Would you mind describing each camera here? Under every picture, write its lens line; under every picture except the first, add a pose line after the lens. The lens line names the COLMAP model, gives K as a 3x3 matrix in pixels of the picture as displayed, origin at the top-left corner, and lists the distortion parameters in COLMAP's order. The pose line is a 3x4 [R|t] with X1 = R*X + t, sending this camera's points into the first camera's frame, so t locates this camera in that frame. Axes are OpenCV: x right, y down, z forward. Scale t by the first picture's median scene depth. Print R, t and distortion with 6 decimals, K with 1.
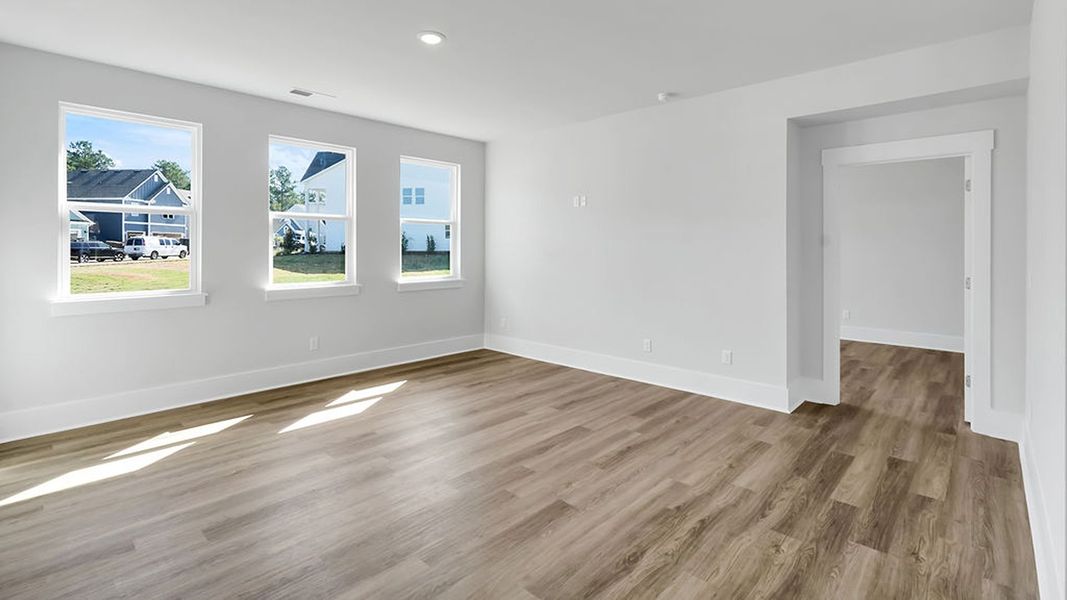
lens RADIAL K [[488.1, 0, 530.4], [0, 488.1, 252.3], [0, 0, 1]] dist [-0.003367, -0.000065]
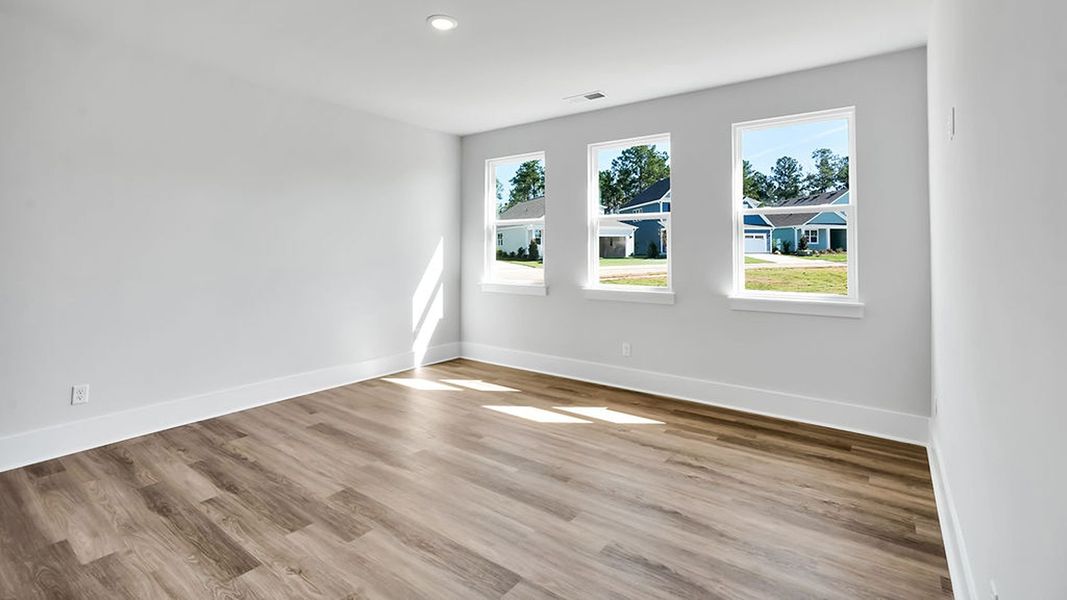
lens RADIAL K [[482.9, 0, 532.8], [0, 482.9, 239.7], [0, 0, 1]] dist [-0.003439, 0.000688]
pose [[0.120474, -0.019007, -0.992535, 0.715388], [-0.009924, 0.999744, -0.020350, -0.007385], [0.992667, 0.012301, 0.120254, 1.062546]]
